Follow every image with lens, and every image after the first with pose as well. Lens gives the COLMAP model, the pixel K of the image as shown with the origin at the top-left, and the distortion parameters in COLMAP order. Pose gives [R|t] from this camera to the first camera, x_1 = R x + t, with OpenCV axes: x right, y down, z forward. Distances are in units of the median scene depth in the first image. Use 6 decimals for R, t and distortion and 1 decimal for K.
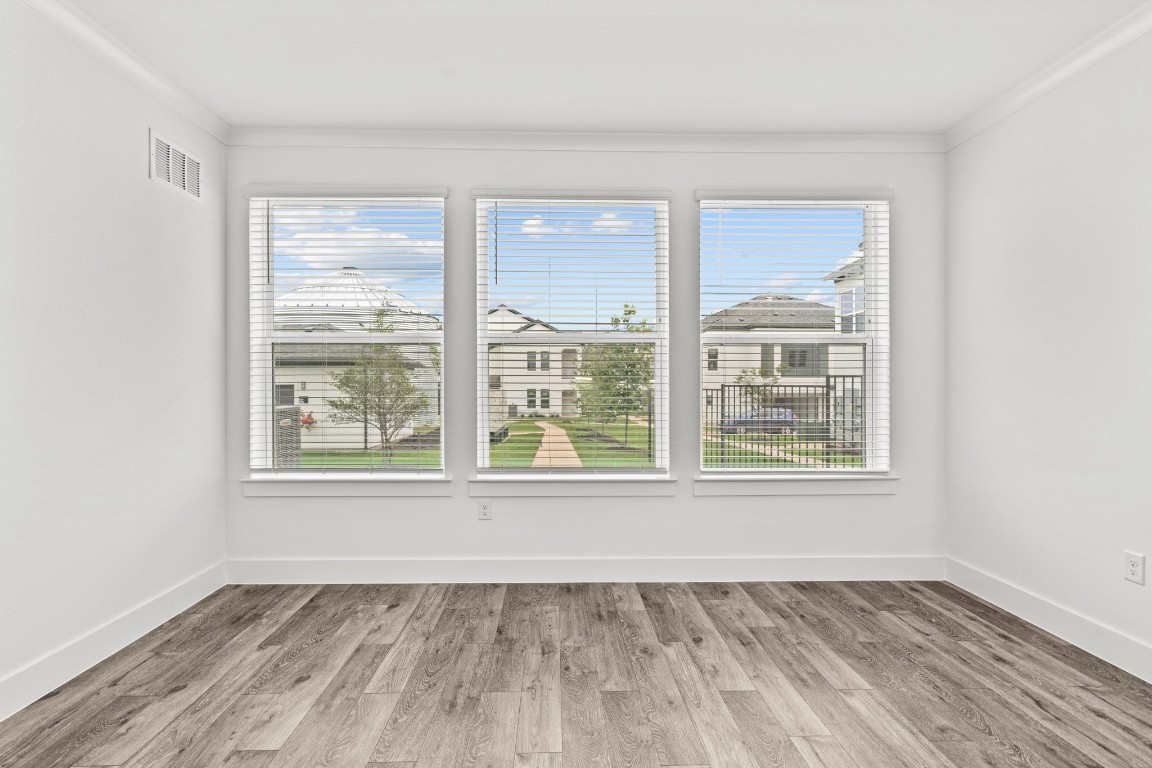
lens RADIAL K [[546.6, 0, 567.7], [0, 546.6, 384.8], [0, 0, 1]] dist [0.000838, 0.001760]
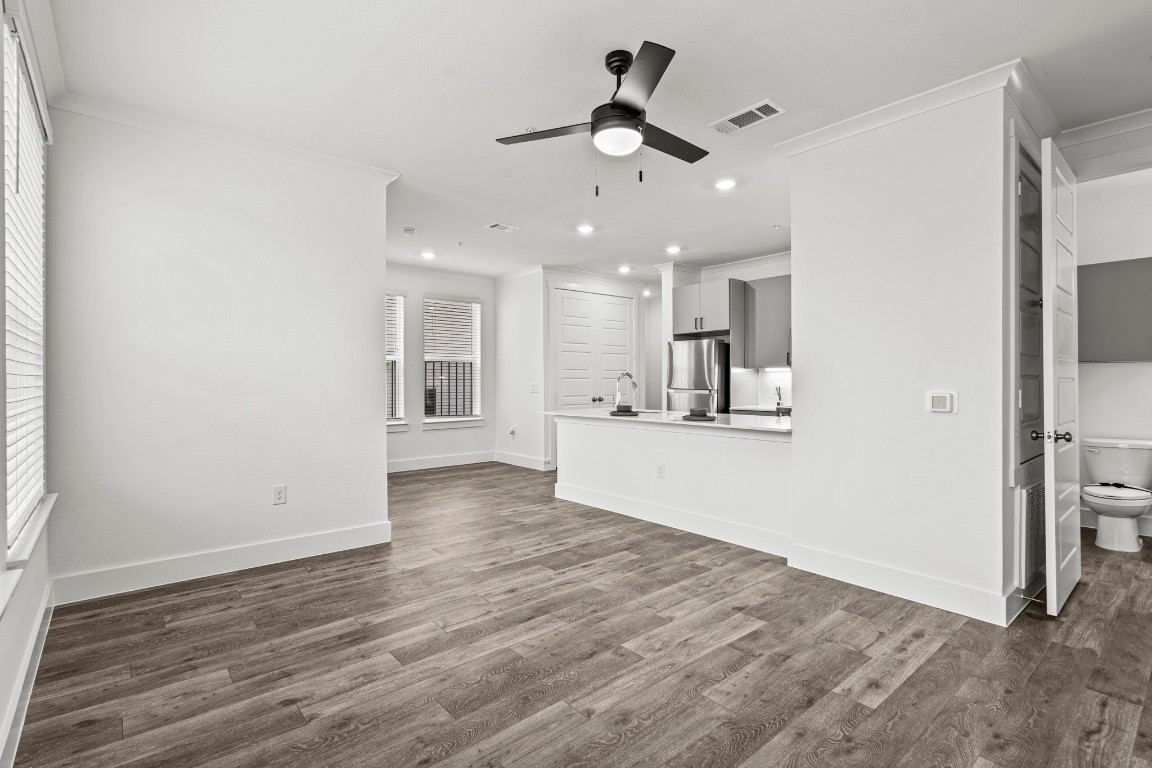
lens RADIAL K [[544.3, 0, 567.8], [0, 544.3, 381.7], [0, 0, 1]] dist [-0.000937, 0.001473]
pose [[-0.623233, -0.002657, 0.782032, -0.505891], [-0.000230, 0.999995, 0.003214, 0.001889], [-0.782036, 0.001823, -0.623230, 0.949824]]
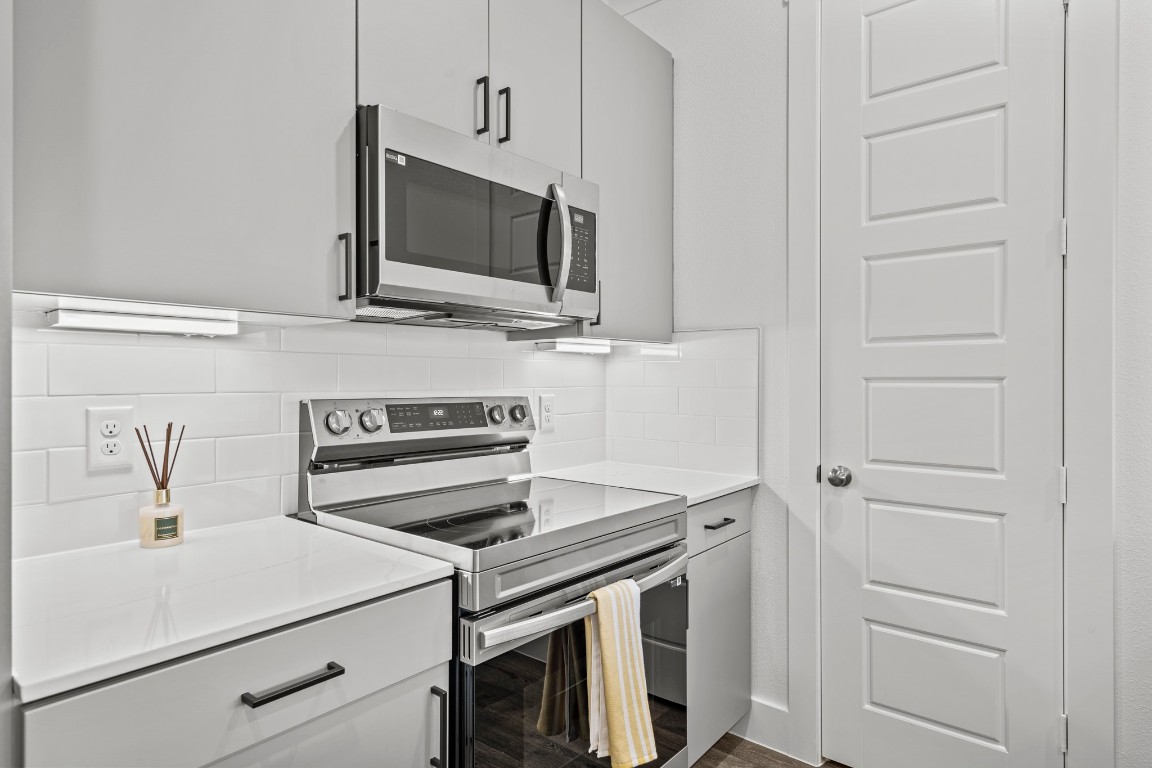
lens RADIAL K [[640.8, 0, 576.0], [0, 640.8, 384.0], [0, 0, 1]] dist [0.000164, -0.000011]
pose [[-0.657286, 0.003389, -0.753634, 0.722828], [0.000527, 0.999992, 0.004037, 0.000417], [0.753641, 0.002256, -0.657282, -0.472414]]
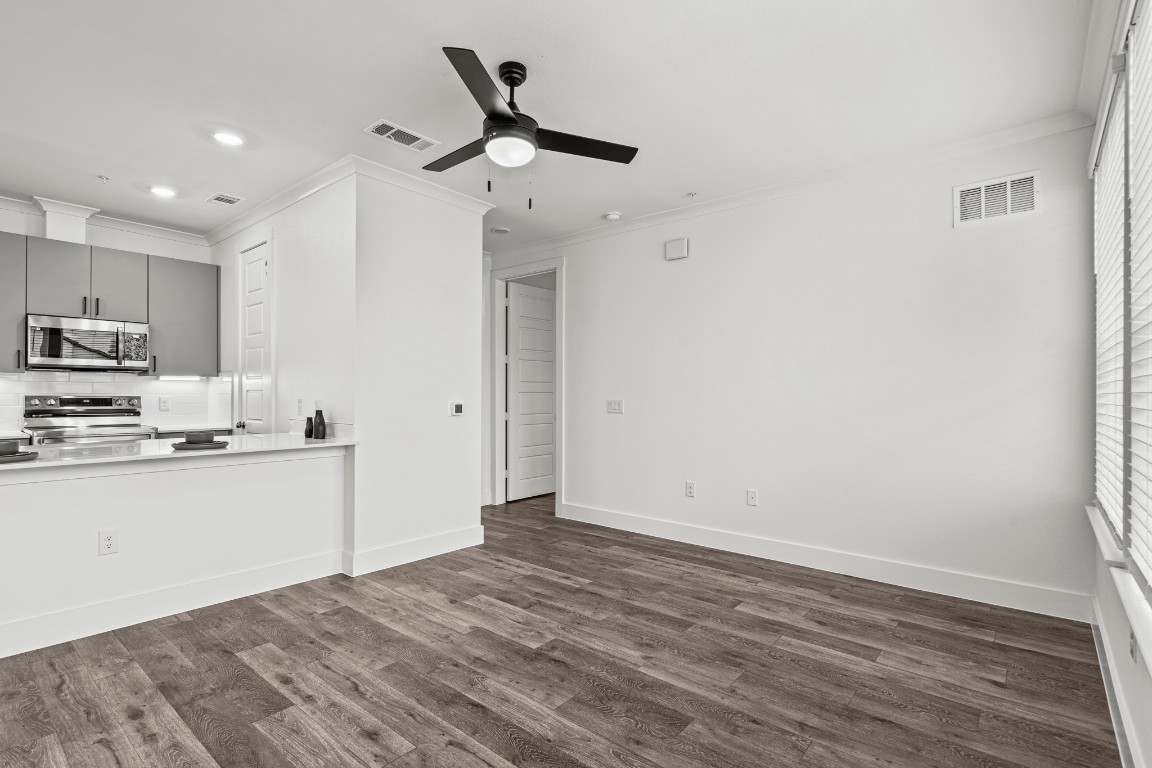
lens RADIAL K [[551.3, 0, 563.4], [0, 551.3, 392.2], [0, 0, 1]] dist [0.001482, 0.000412]
pose [[-0.668043, -0.006254, -0.744096, 0.621335], [-0.006326, 0.999976, -0.002726, 0.000918], [0.744096, 0.002886, -0.668067, 0.985750]]
